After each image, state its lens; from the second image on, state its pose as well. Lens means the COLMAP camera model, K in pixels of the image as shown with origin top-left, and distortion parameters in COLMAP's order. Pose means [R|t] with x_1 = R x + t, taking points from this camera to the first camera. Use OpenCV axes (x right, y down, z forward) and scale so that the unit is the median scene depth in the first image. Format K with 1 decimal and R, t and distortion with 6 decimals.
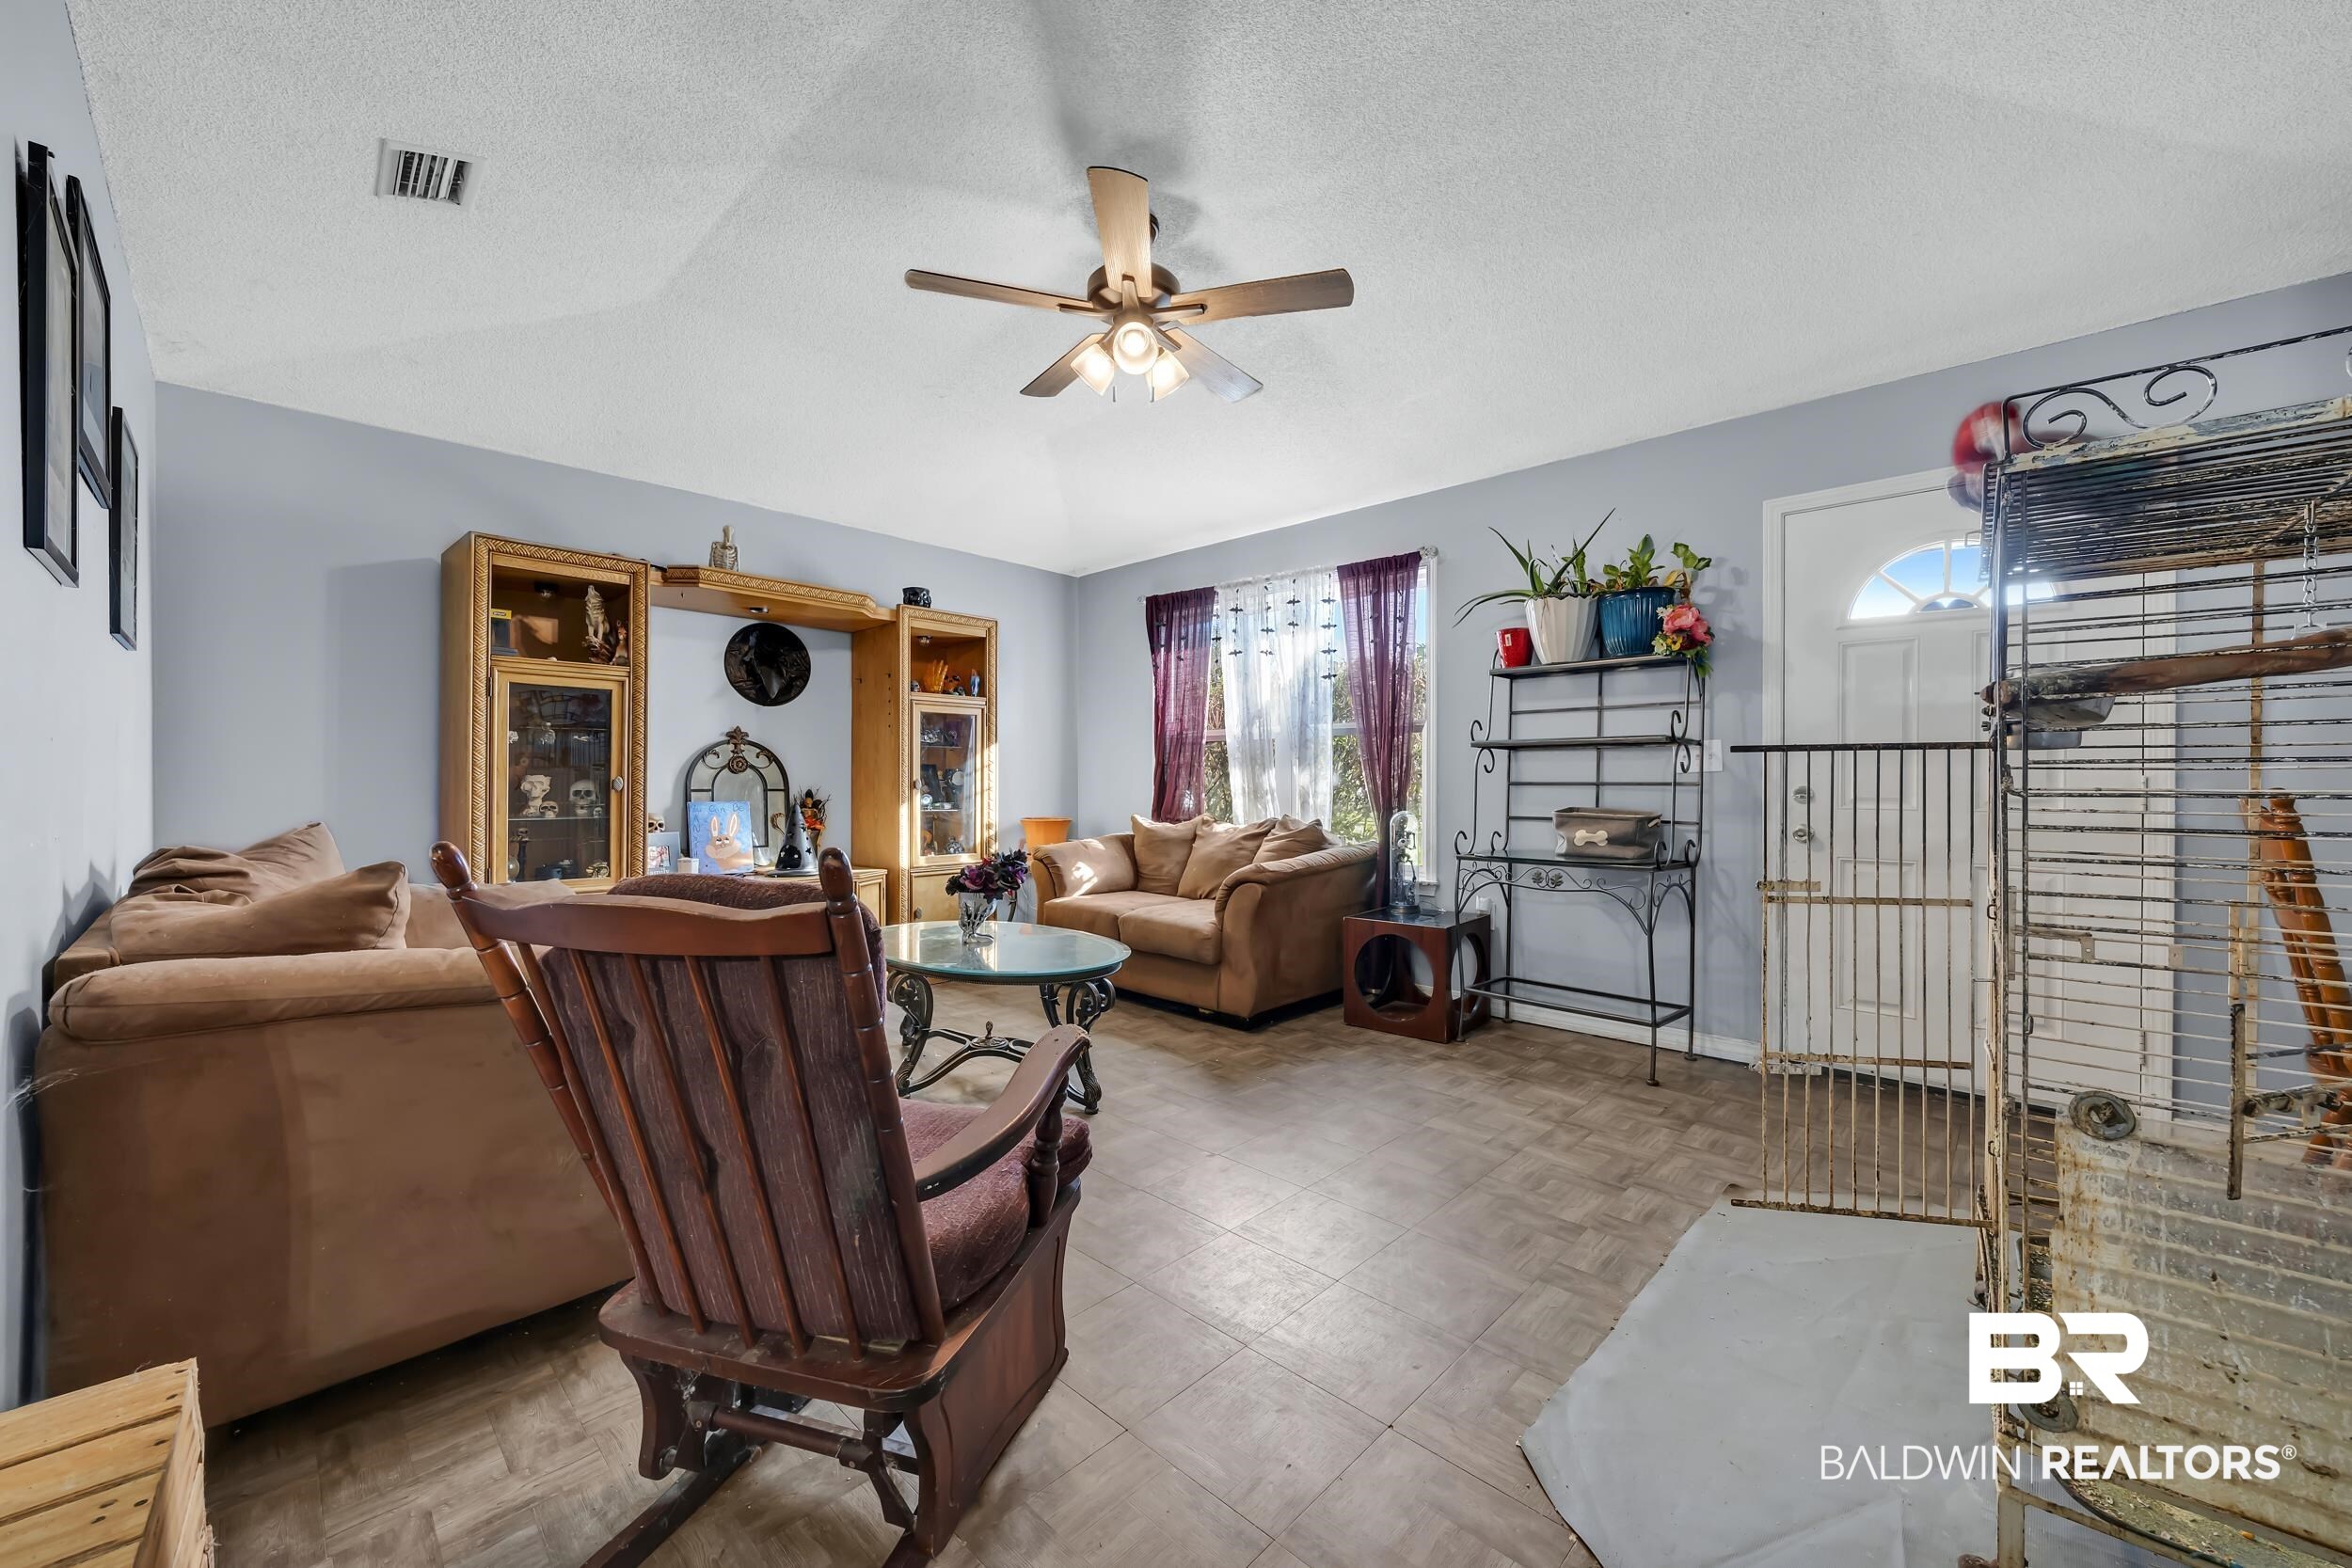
lens RADIAL K [[906.4, 0, 1195.6], [0, 906.4, 781.7], [0, 0, 1]] dist [0.000343, -0.000098]
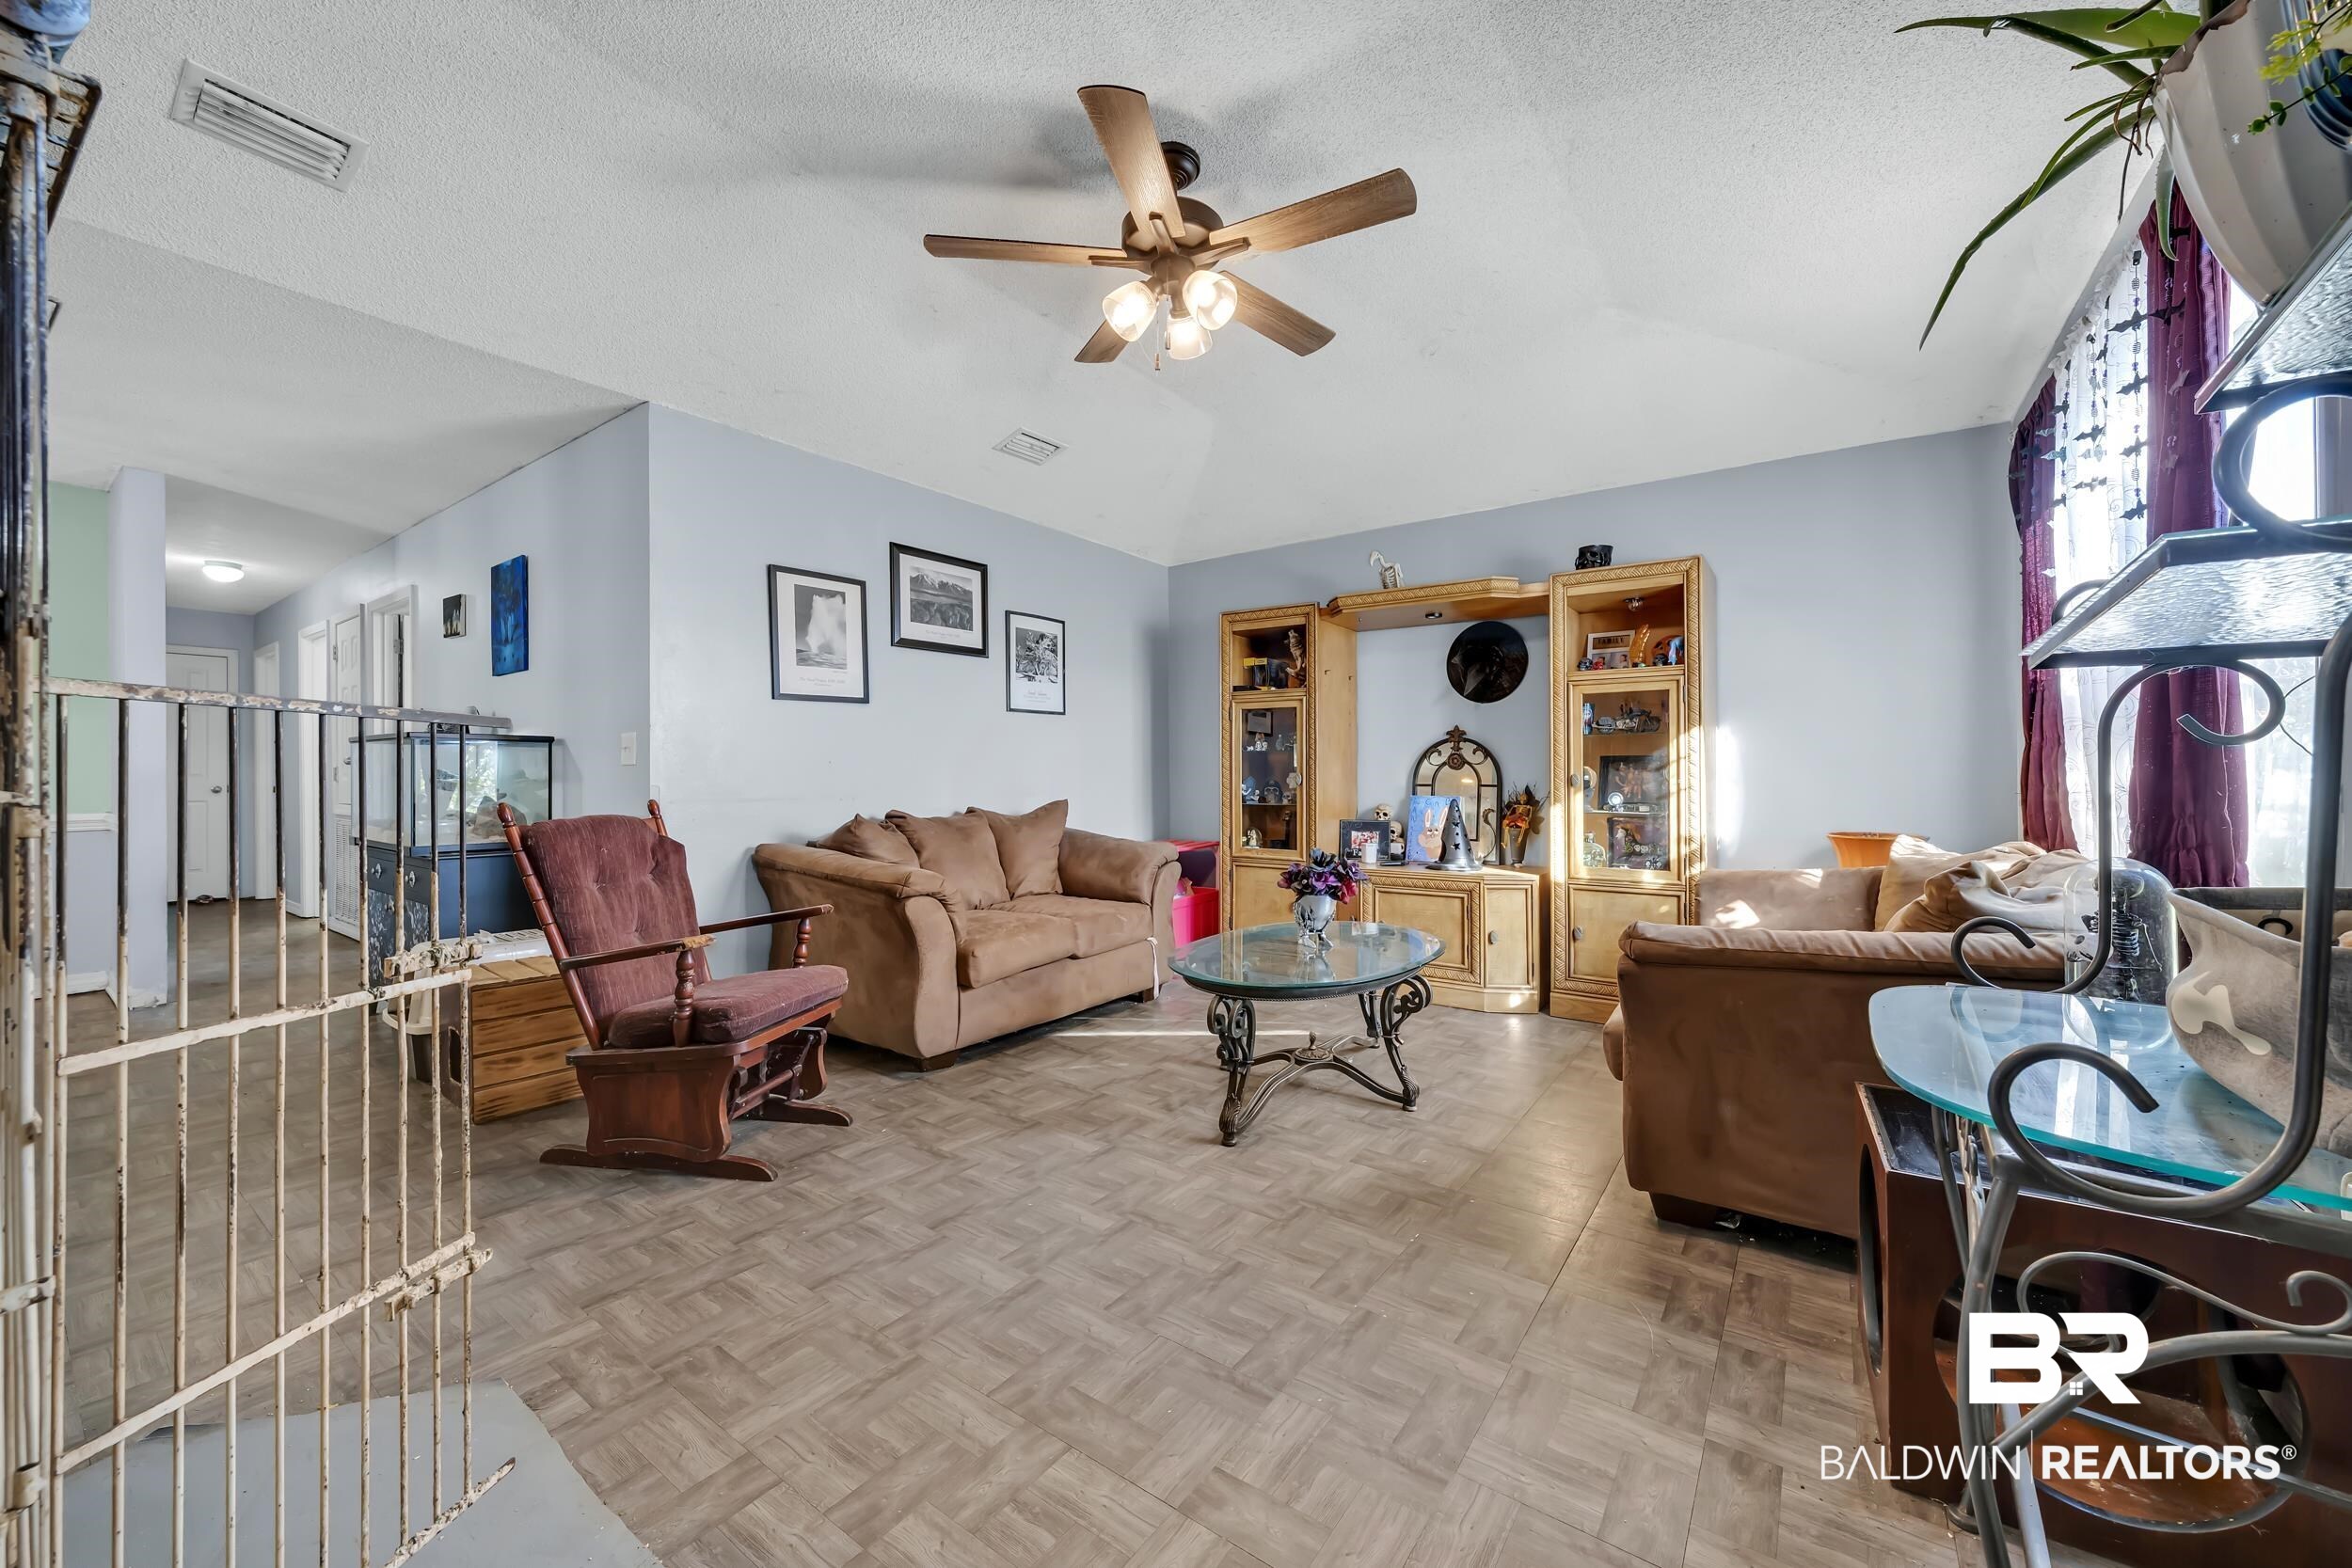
lens RADIAL K [[906.4, 0, 1182.1], [0, 906.4, 772.4], [0, 0, 1]] dist [0.000343, -0.000098]
pose [[0.111155, -0.006879, -0.993779, 0.587477], [-0.001395, 0.999974, -0.007078, 0.002314], [0.993802, 0.002173, 0.111142, 0.647184]]
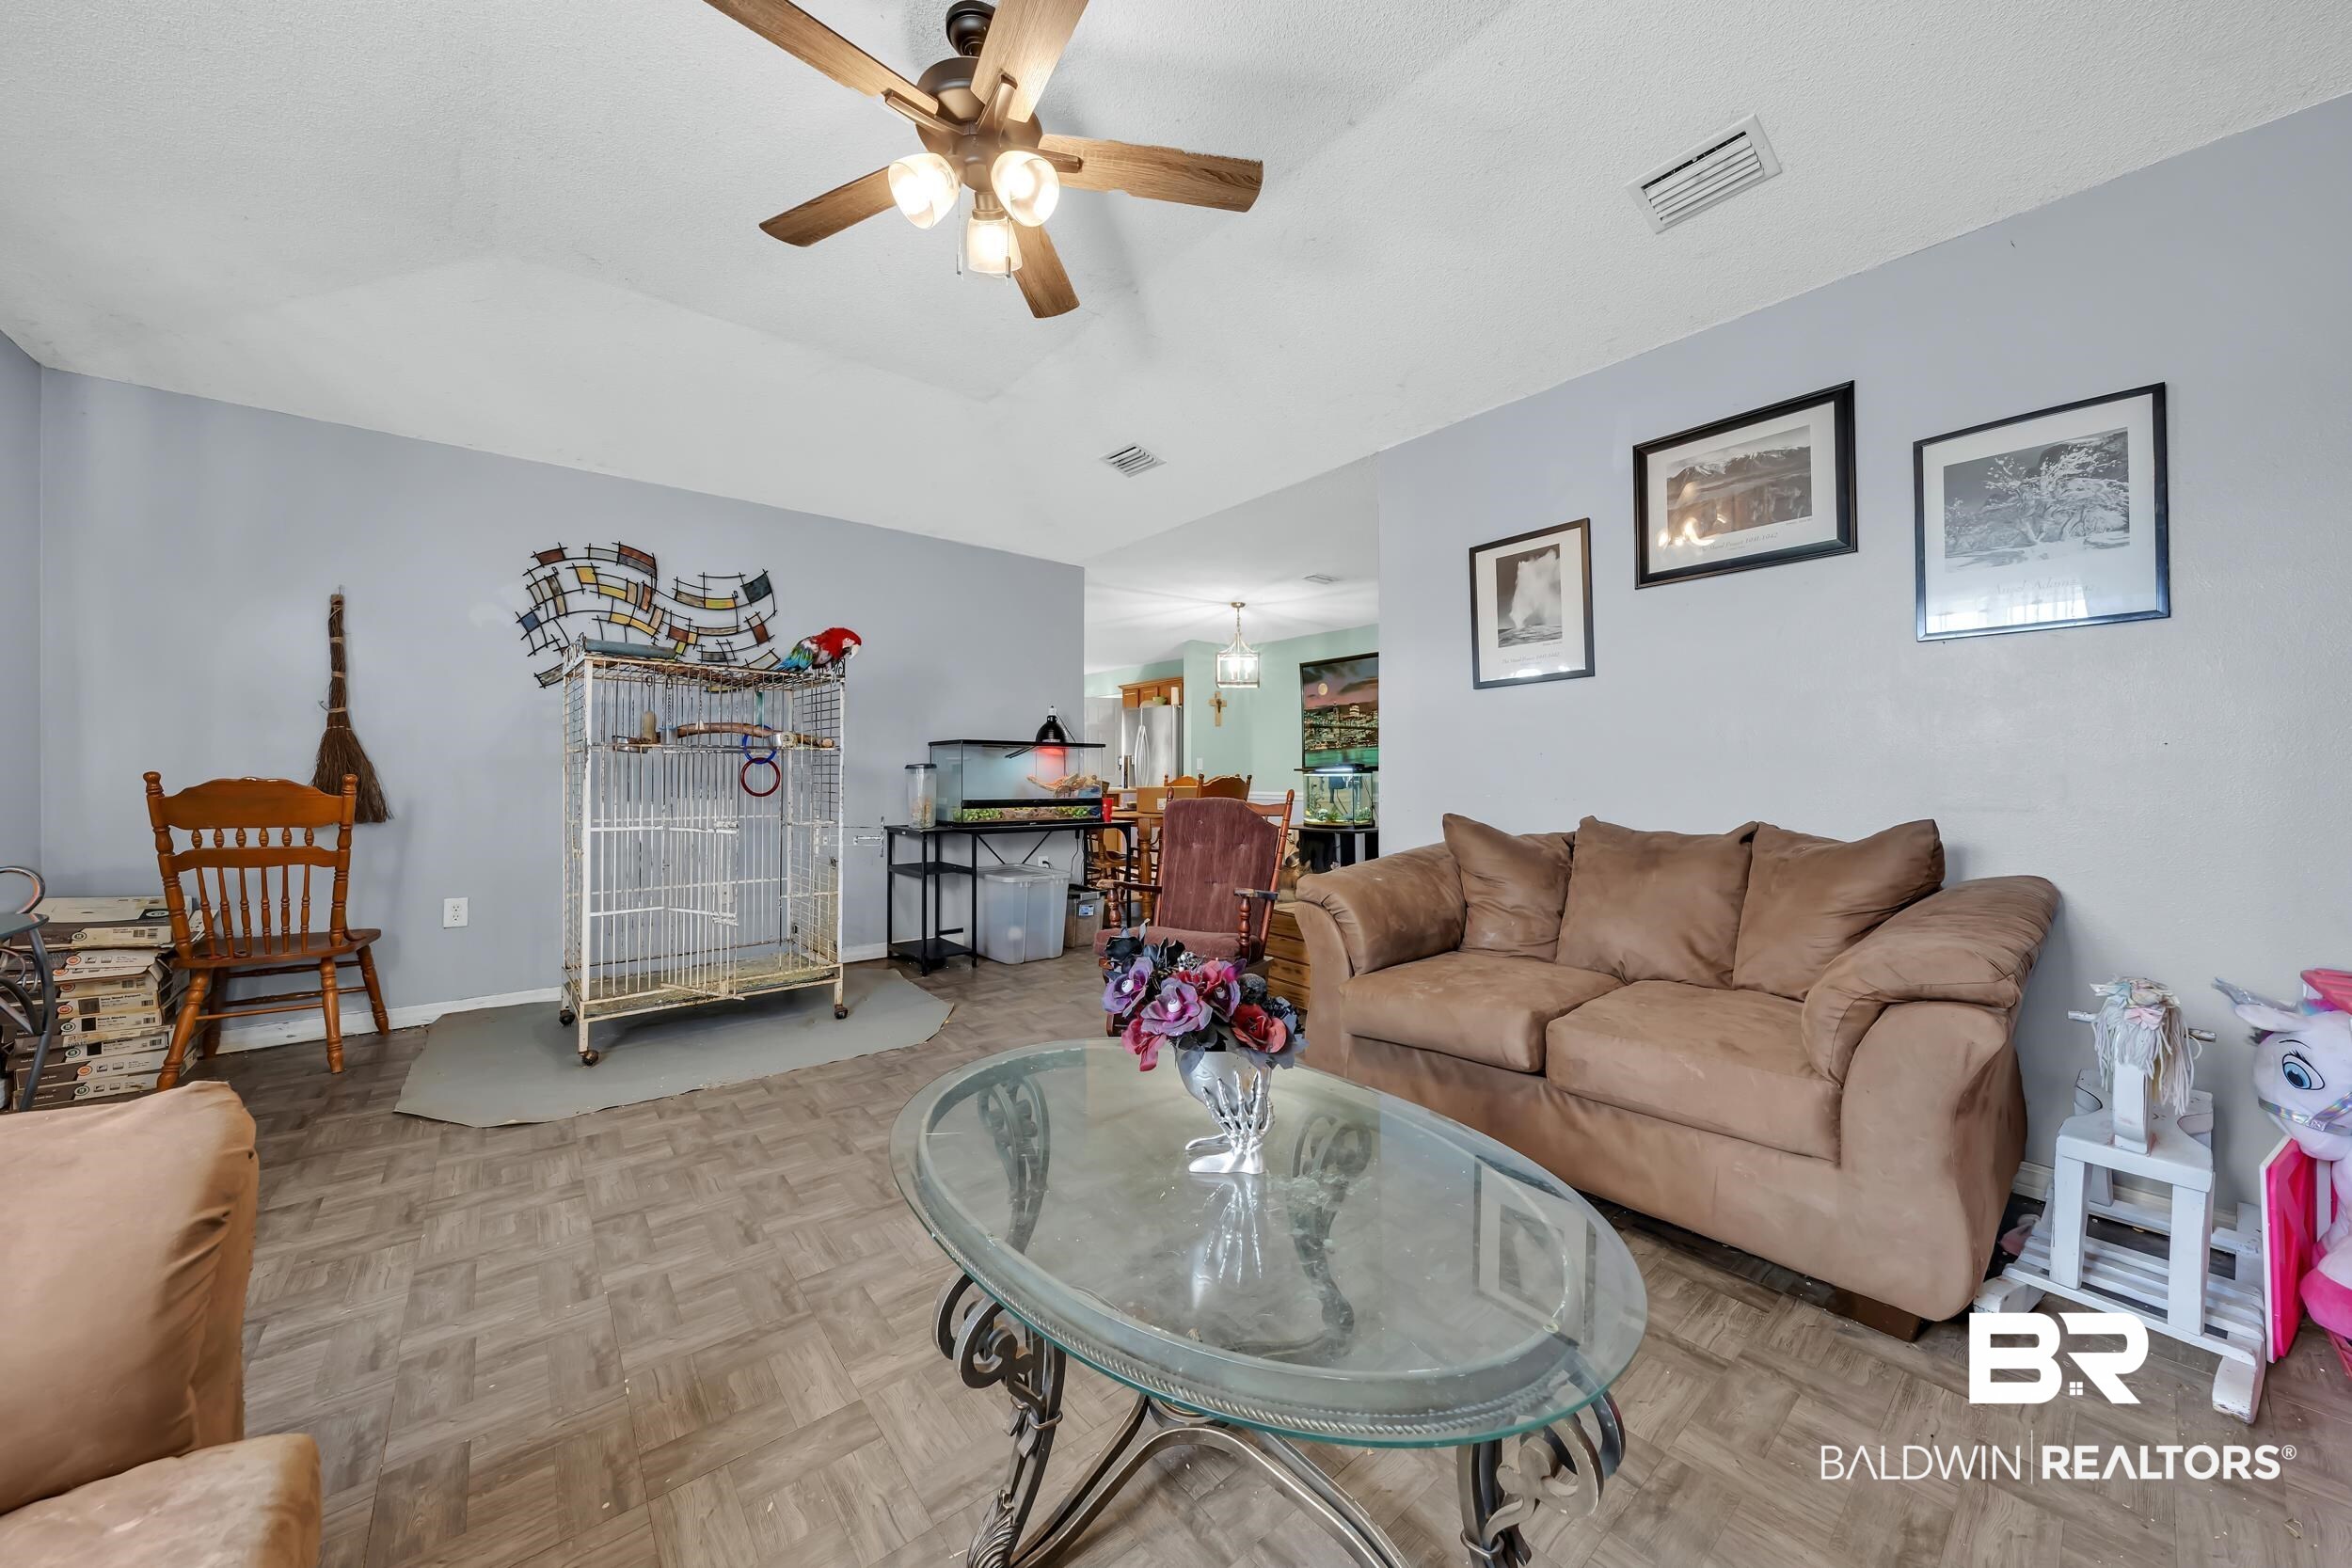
lens RADIAL K [[808.6, 0, 1171.1], [0, 808.6, 776.9], [0, 0, 1]] dist [-0.000458, 0.000127]
pose [[-0.989286, -0.004139, 0.145933, -0.232510], [-0.003034, 0.999965, 0.007794, 0.000457], [-0.145960, 0.007268, -0.989264, 1.167910]]
